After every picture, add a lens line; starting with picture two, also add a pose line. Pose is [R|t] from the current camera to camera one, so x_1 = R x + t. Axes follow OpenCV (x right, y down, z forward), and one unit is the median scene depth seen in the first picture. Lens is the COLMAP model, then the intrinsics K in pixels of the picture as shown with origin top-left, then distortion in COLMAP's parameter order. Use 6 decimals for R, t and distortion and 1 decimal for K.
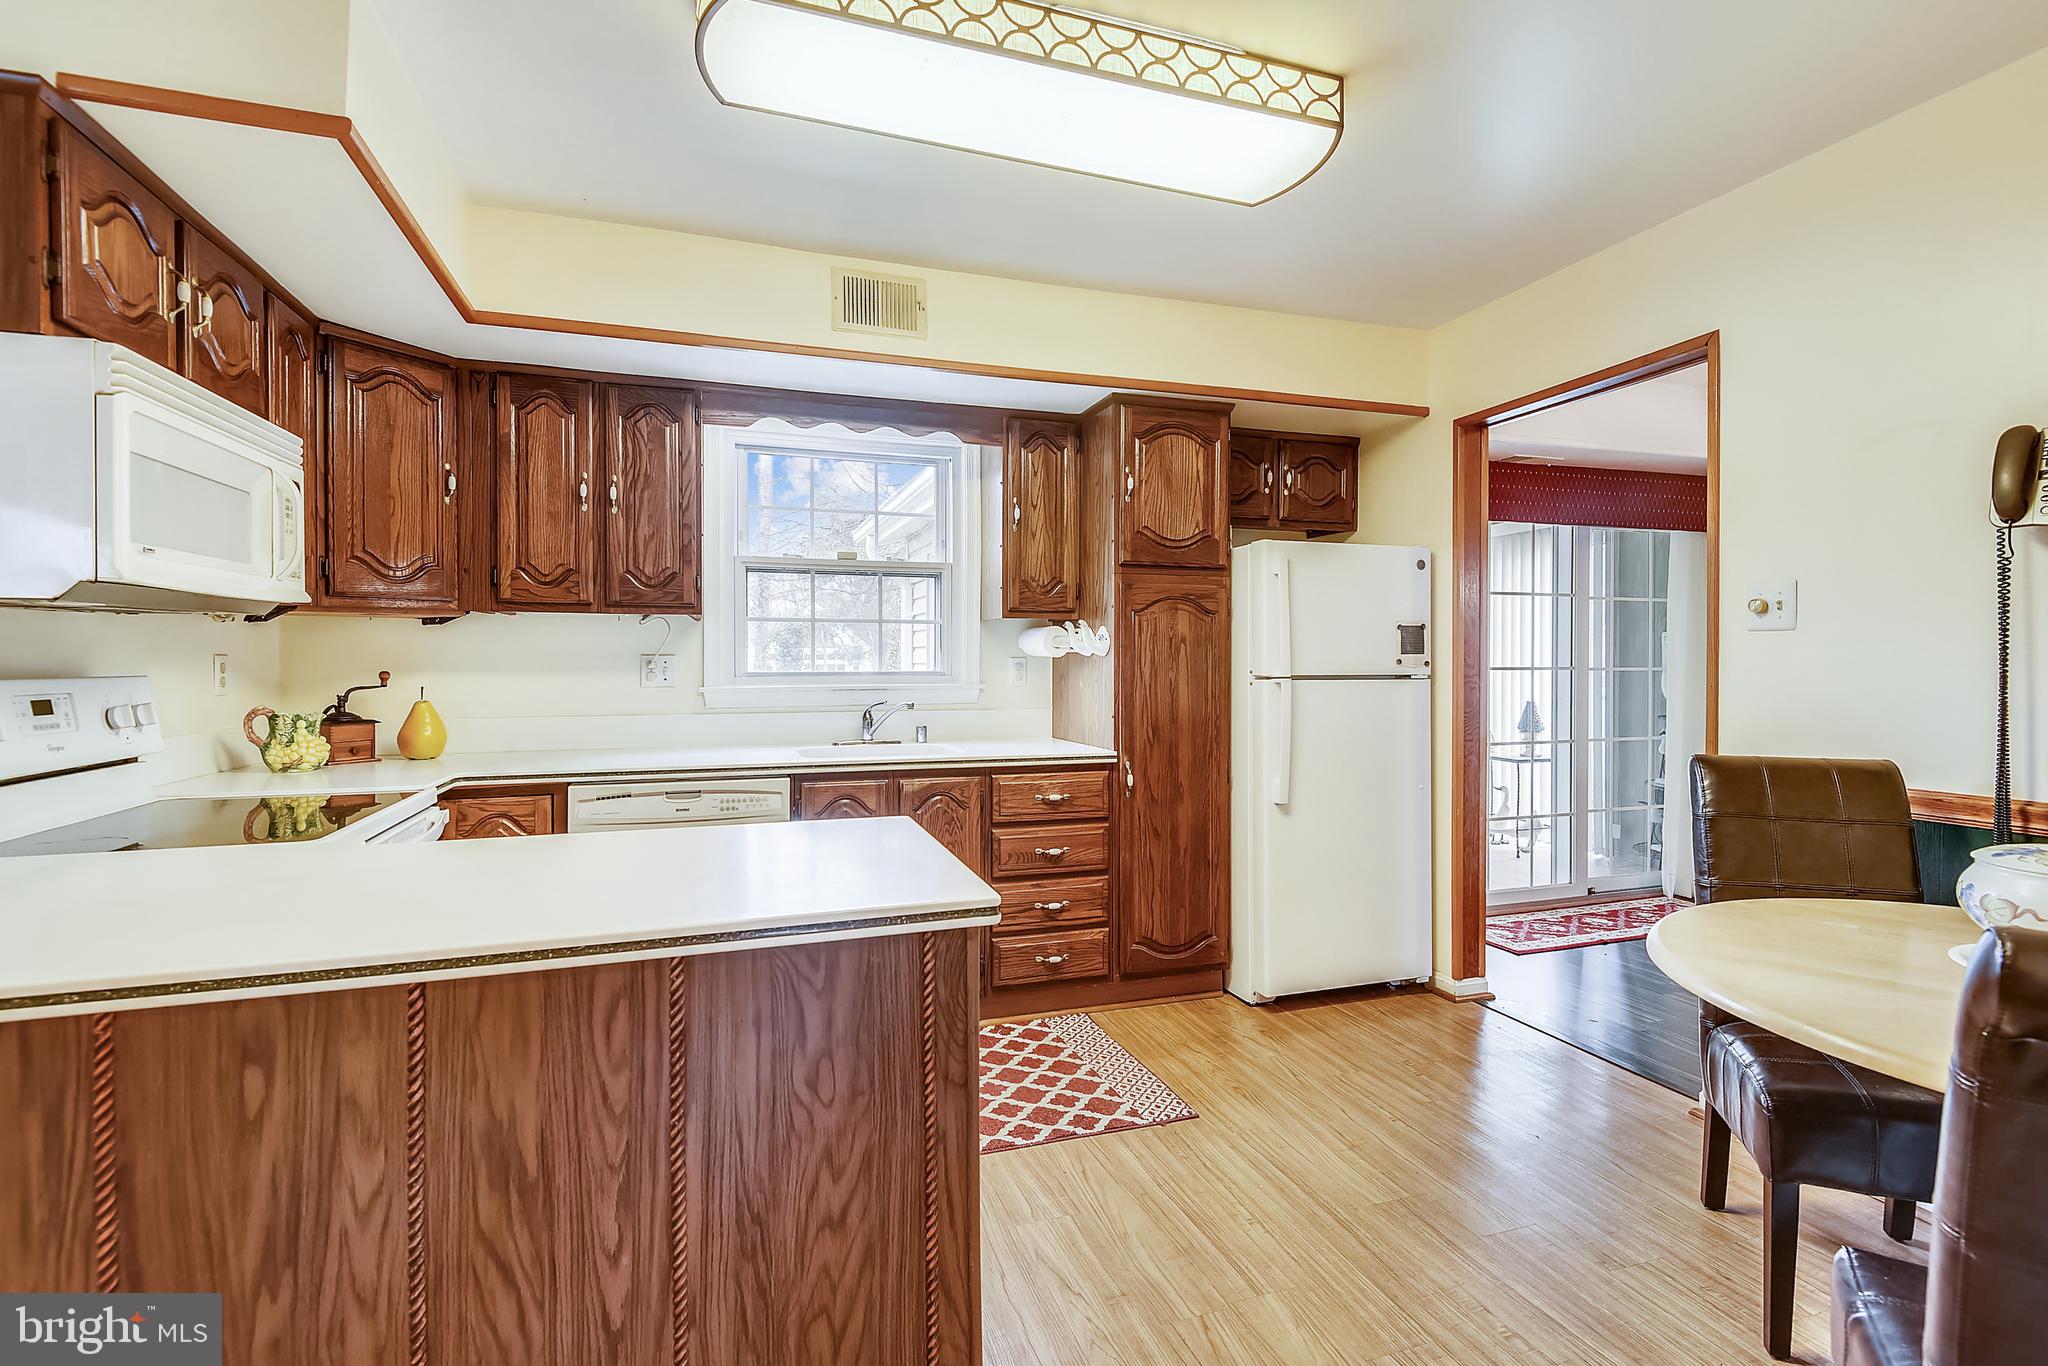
lens RADIAL K [[948.6, 0, 1010.1], [0, 948.6, 676.7], [0, 0, 1]] dist [0.004361, -0.000993]
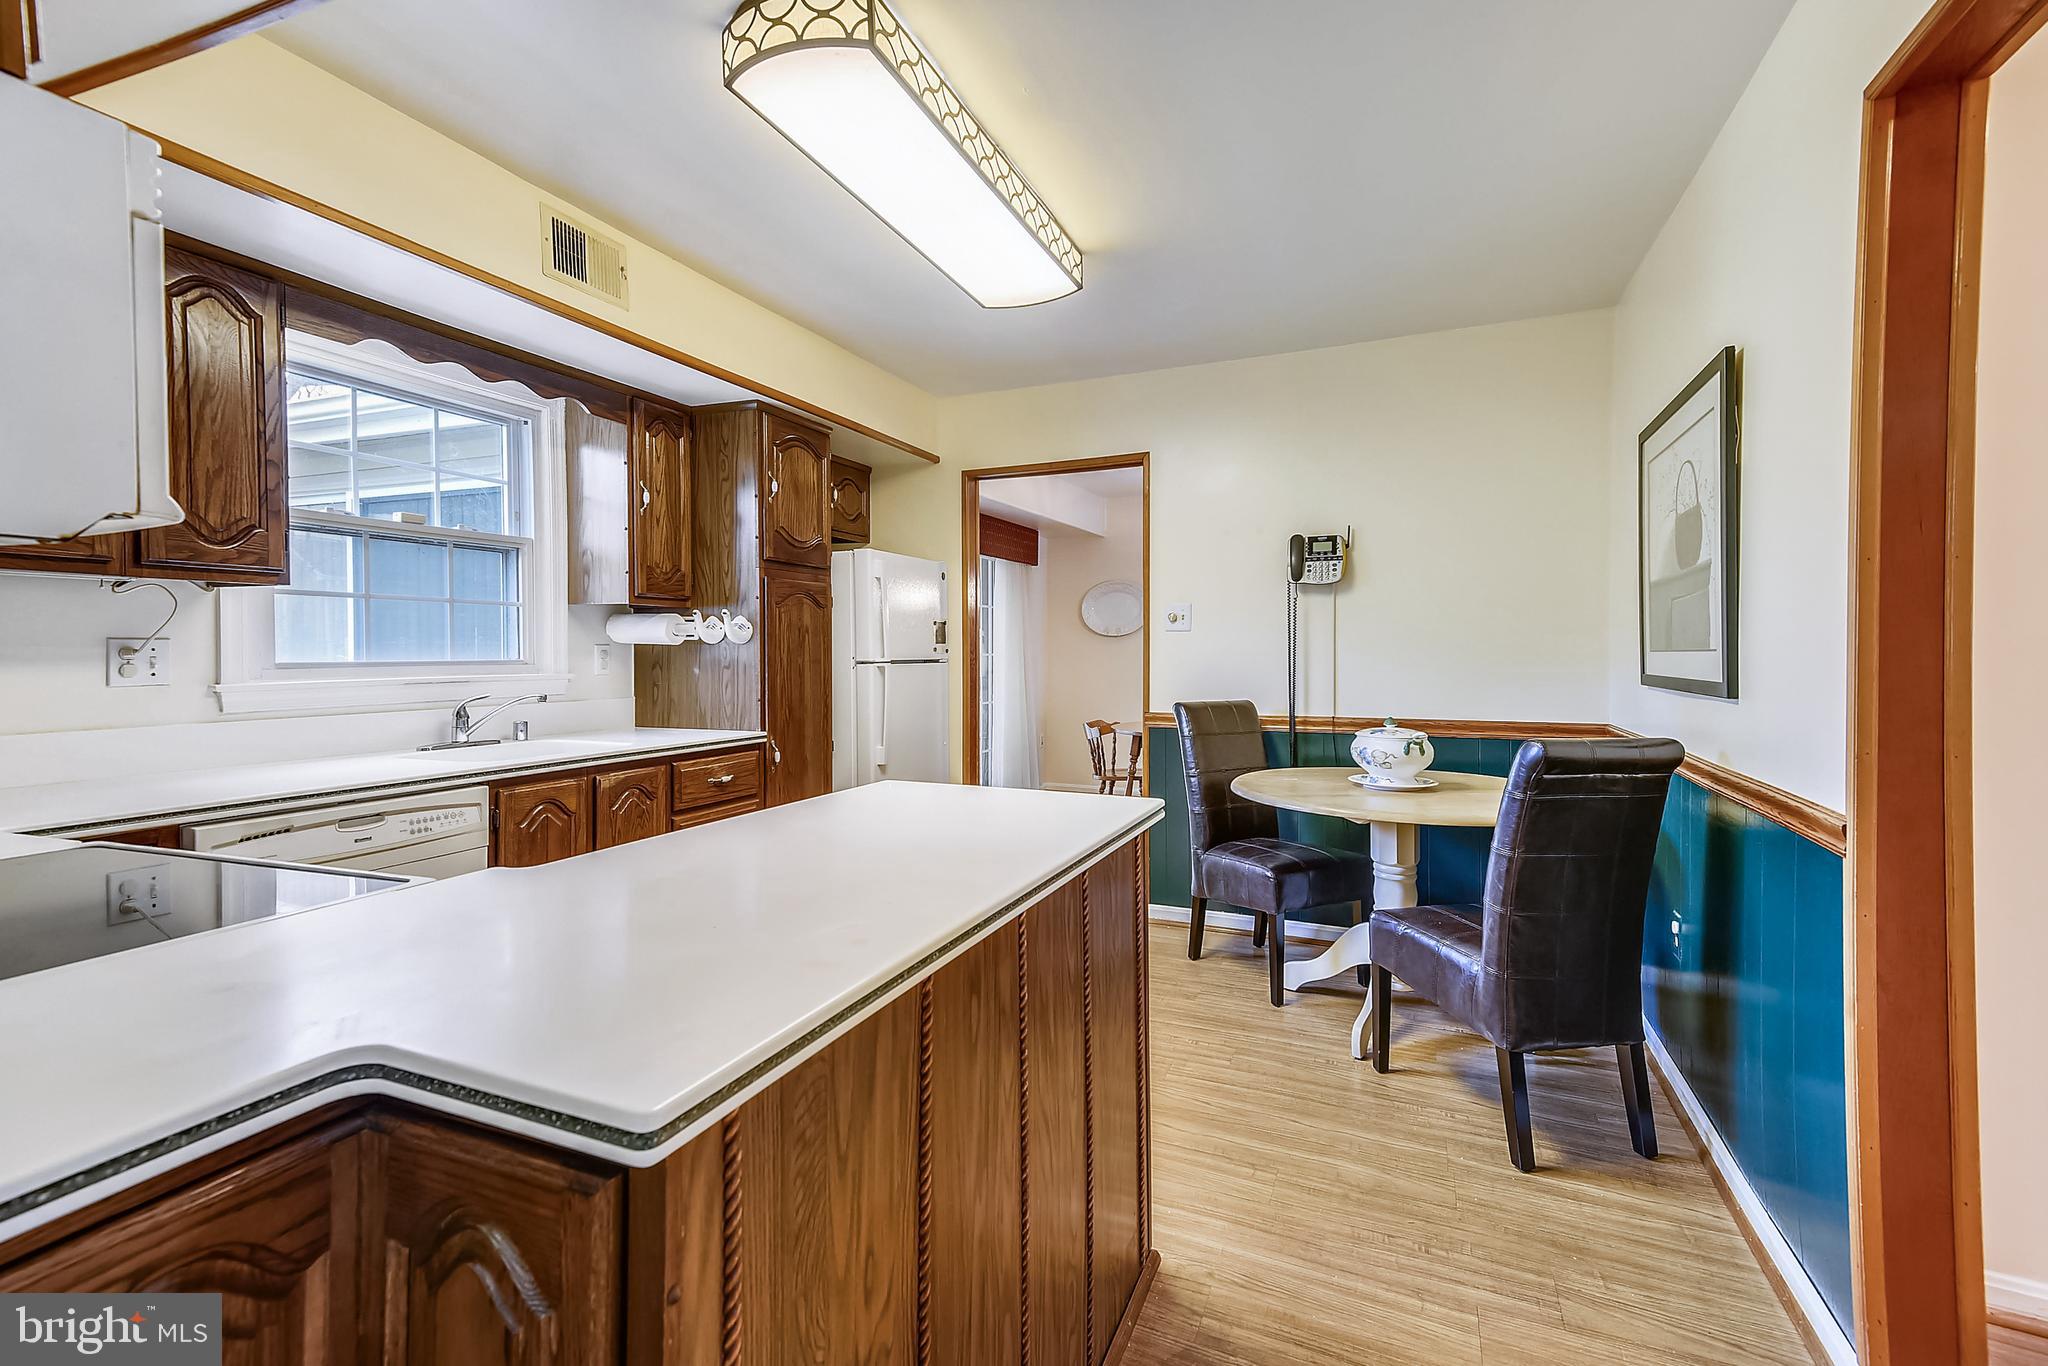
lens RADIAL K [[948.6, 0, 1005.3], [0, 948.6, 664.8], [0, 0, 1]] dist [0.004361, -0.000993]
pose [[0.643713, -0.010860, 0.765190, -0.532837], [0.011615, 0.999923, 0.004420, 0.000407], [-0.765179, 0.006042, 0.643789, 0.090135]]
